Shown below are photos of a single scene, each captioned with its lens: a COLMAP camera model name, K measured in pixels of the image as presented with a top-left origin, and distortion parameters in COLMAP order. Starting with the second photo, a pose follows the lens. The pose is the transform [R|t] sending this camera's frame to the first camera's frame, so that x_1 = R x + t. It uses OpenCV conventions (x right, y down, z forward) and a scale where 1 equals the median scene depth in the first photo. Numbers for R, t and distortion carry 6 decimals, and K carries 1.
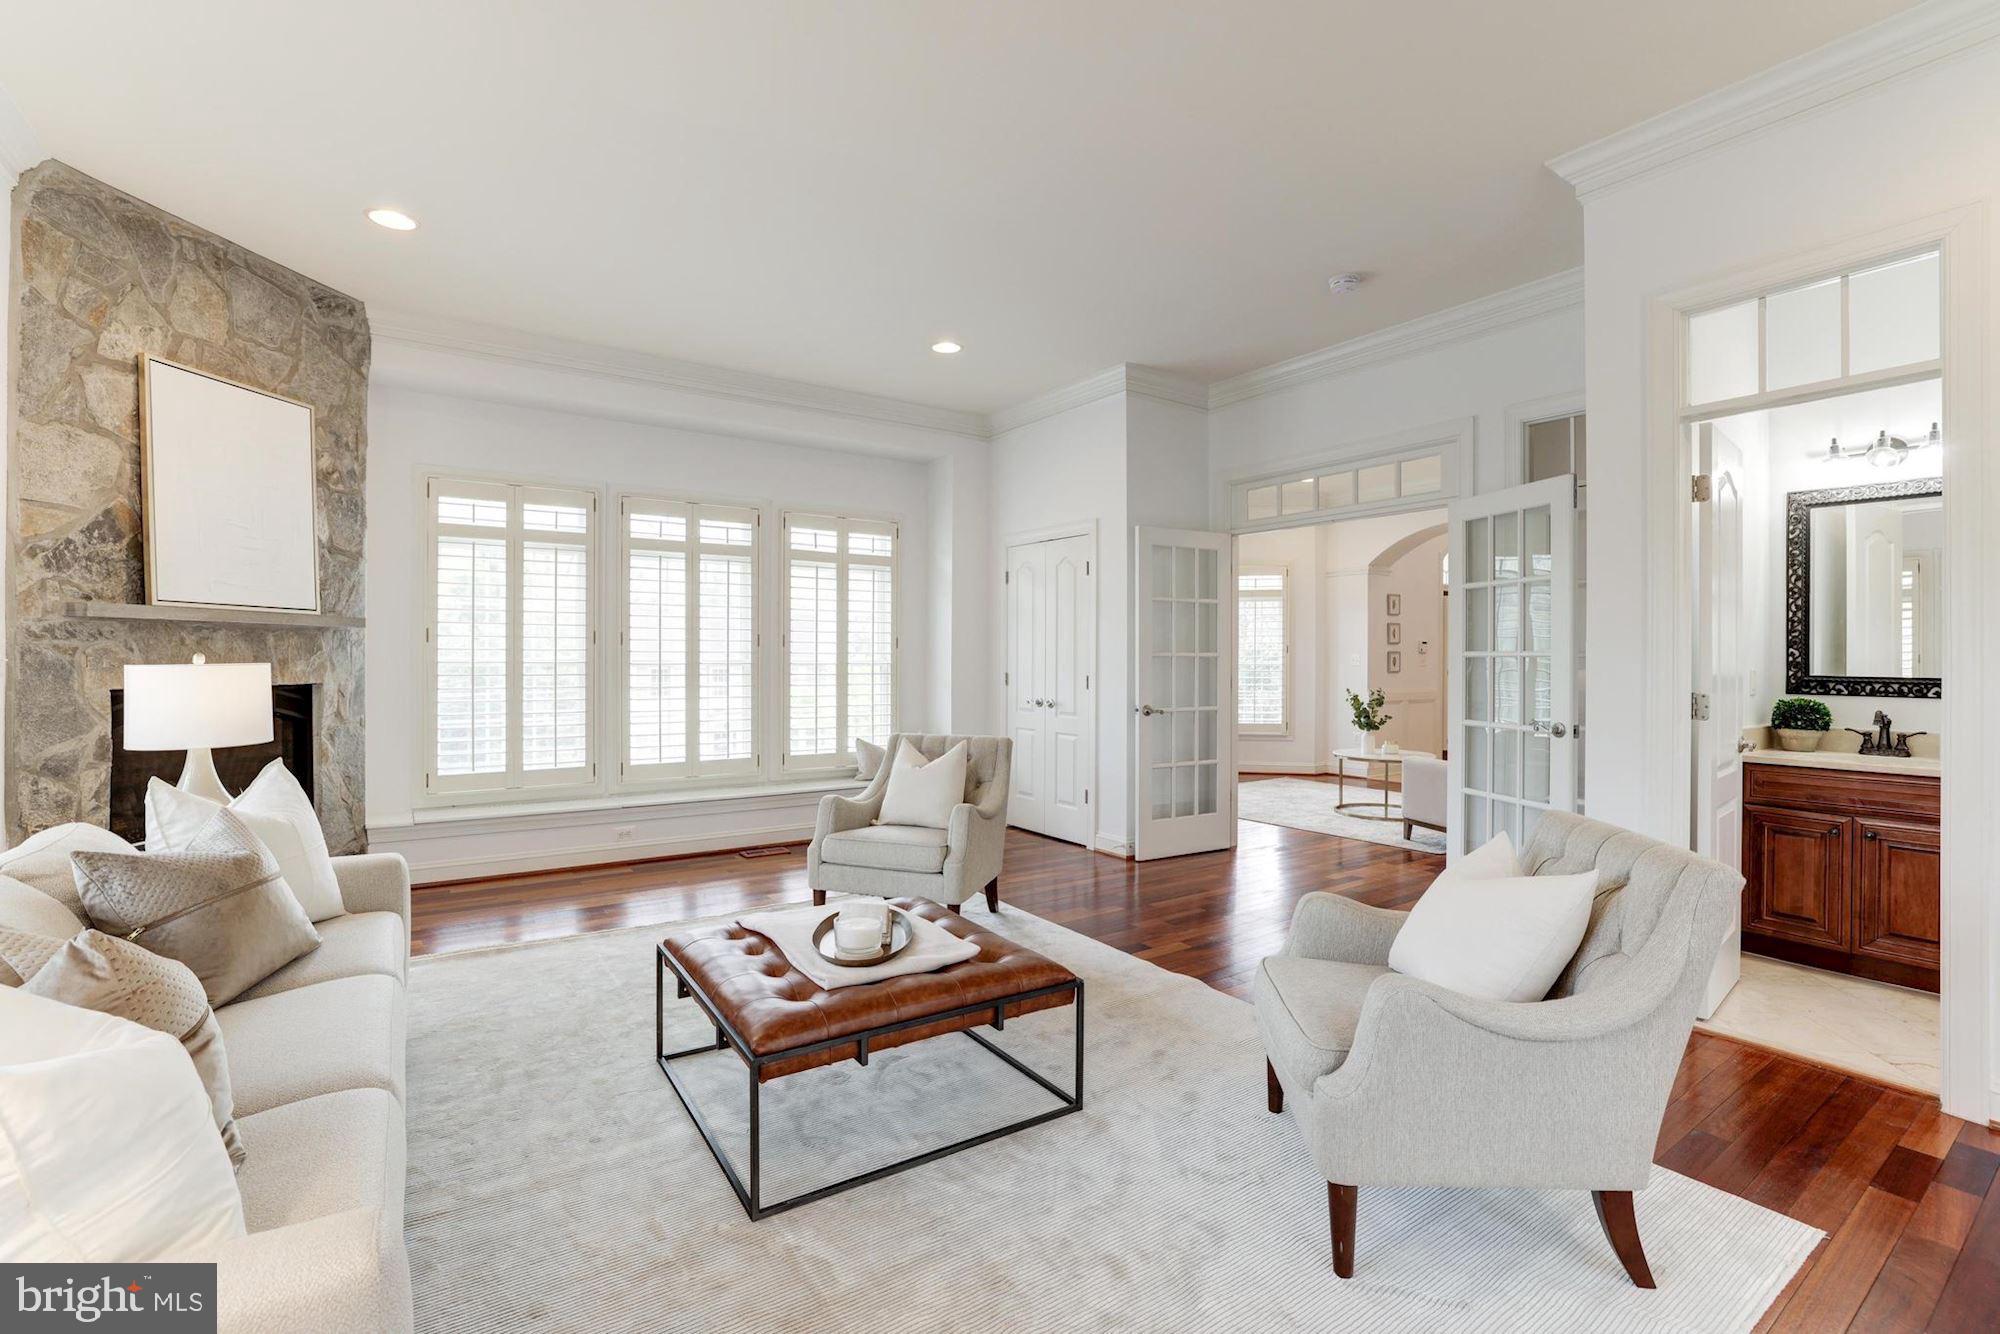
lens RADIAL K [[869.4, 0, 1016.0], [0, 869.4, 662.6], [0, 0, 1]] dist [-0.022631, 0.002070]
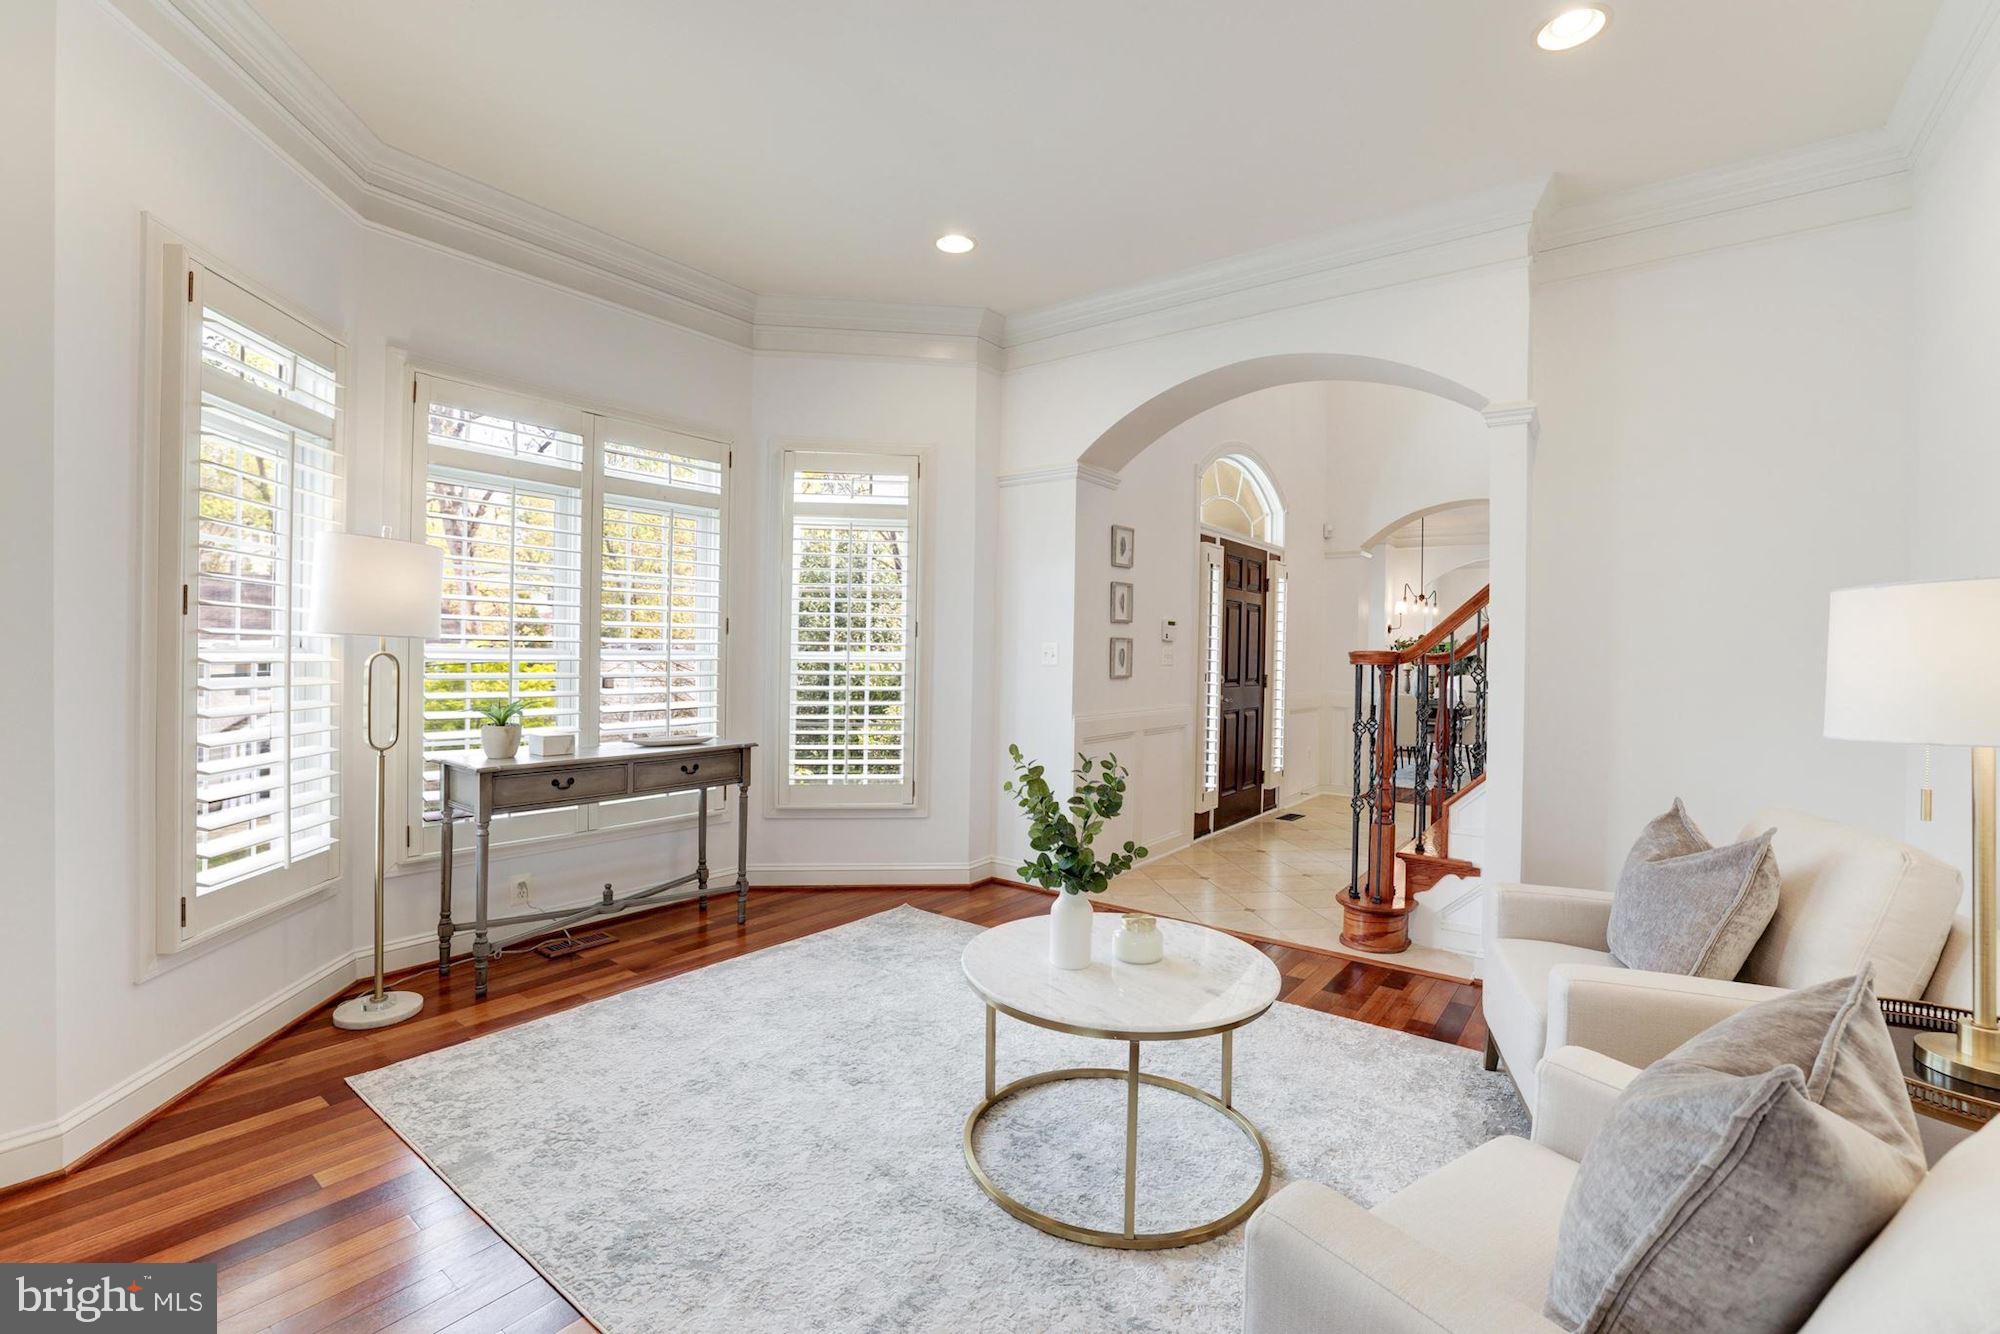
lens RADIAL K [[869.4, 0, 999.2], [0, 869.4, 662.4], [0, 0, 1]] dist [-0.022631, 0.002070]
pose [[0.954931, 0.010322, 0.296650, 0.220347], [-0.014397, 0.999830, 0.011555, -0.003110], [-0.296480, -0.015305, 0.954916, 0.543034]]
